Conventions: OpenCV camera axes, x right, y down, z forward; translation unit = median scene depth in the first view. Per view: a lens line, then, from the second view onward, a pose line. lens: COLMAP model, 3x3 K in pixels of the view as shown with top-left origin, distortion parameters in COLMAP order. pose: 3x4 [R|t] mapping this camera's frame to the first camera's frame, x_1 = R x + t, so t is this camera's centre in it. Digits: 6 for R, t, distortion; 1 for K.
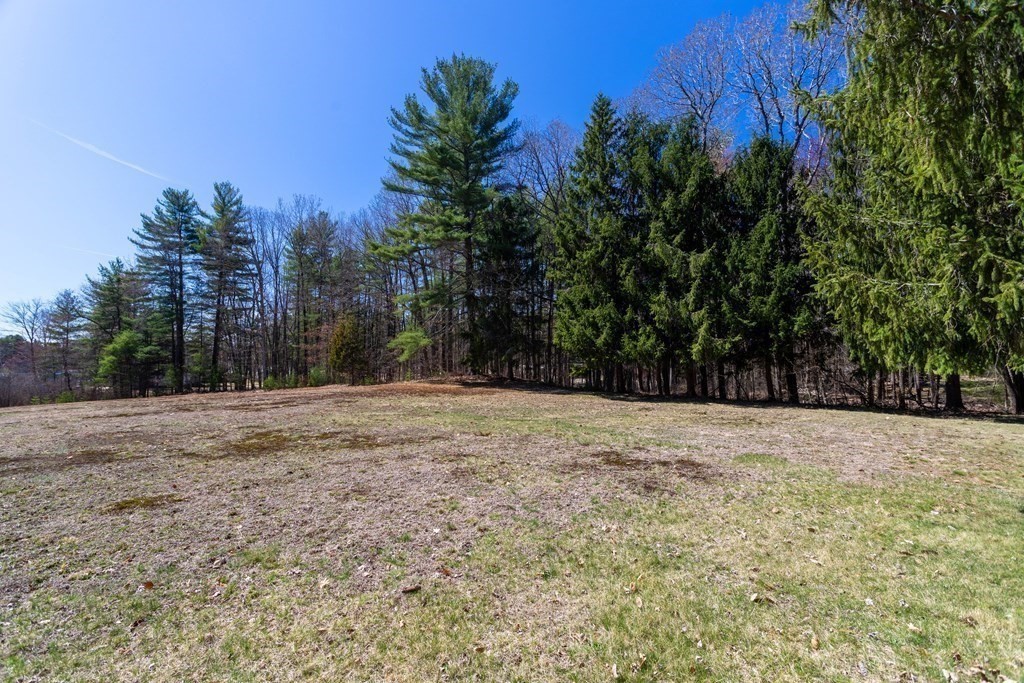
lens RADIAL K [[503.4, 0, 514.0], [0, 503.4, 354.3], [0, 0, 1]] dist [0.012145, 0.000402]
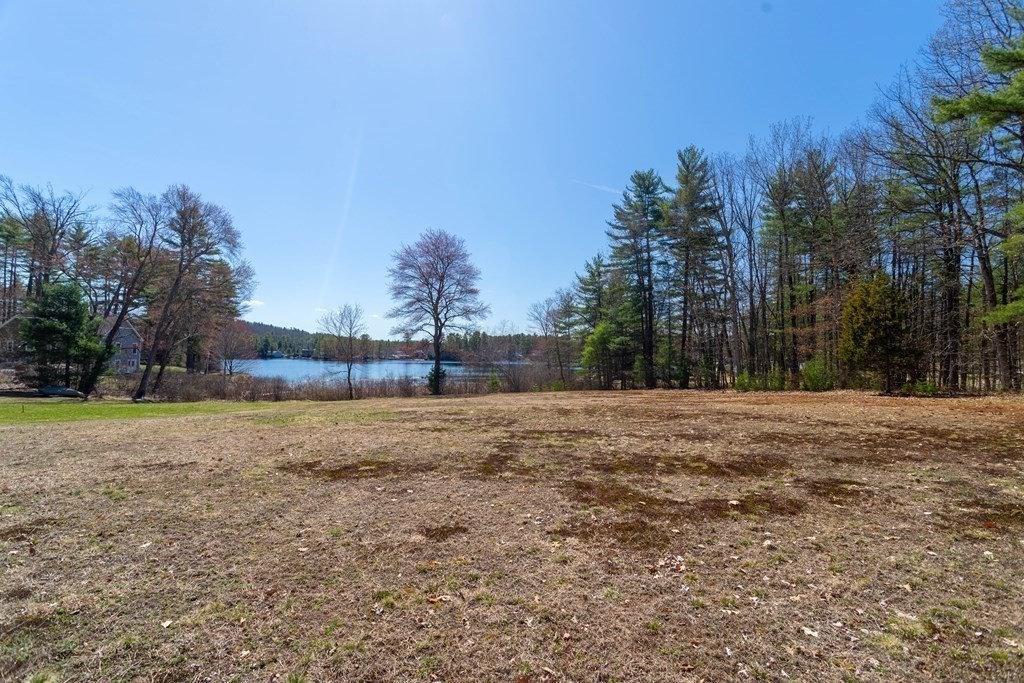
lens RADIAL K [[503.4, 0, 502.0], [0, 503.4, 325.6], [0, 0, 1]] dist [0.012145, 0.000402]
pose [[0.614906, -0.040973, -0.787536, -0.095446], [0.006649, 0.998883, -0.046777, 0.005785], [0.788573, 0.023527, 0.614491, 0.217156]]
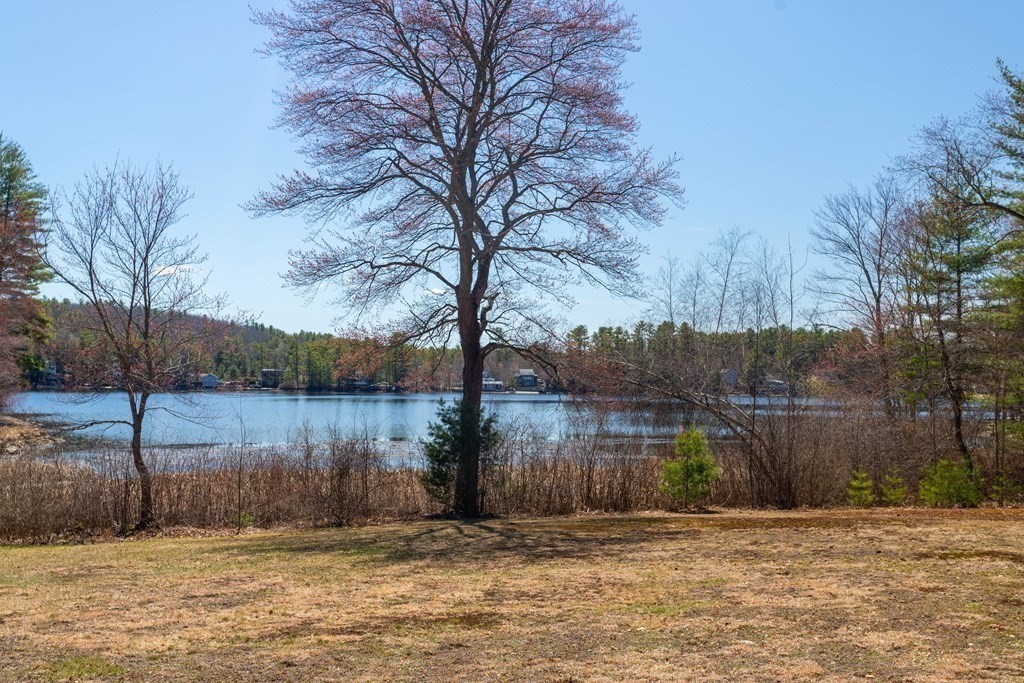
lens RADIAL K [[1181.9, 0, 510.9], [0, 1181.9, 344.7], [0, 0, 1]] dist [0.043516, 0.000000]
pose [[0.459575, -0.025155, -0.887783, -0.361825], [0.011788, 0.999684, -0.022224, 0.019865], [0.888061, -0.000252, 0.459726, 0.428817]]
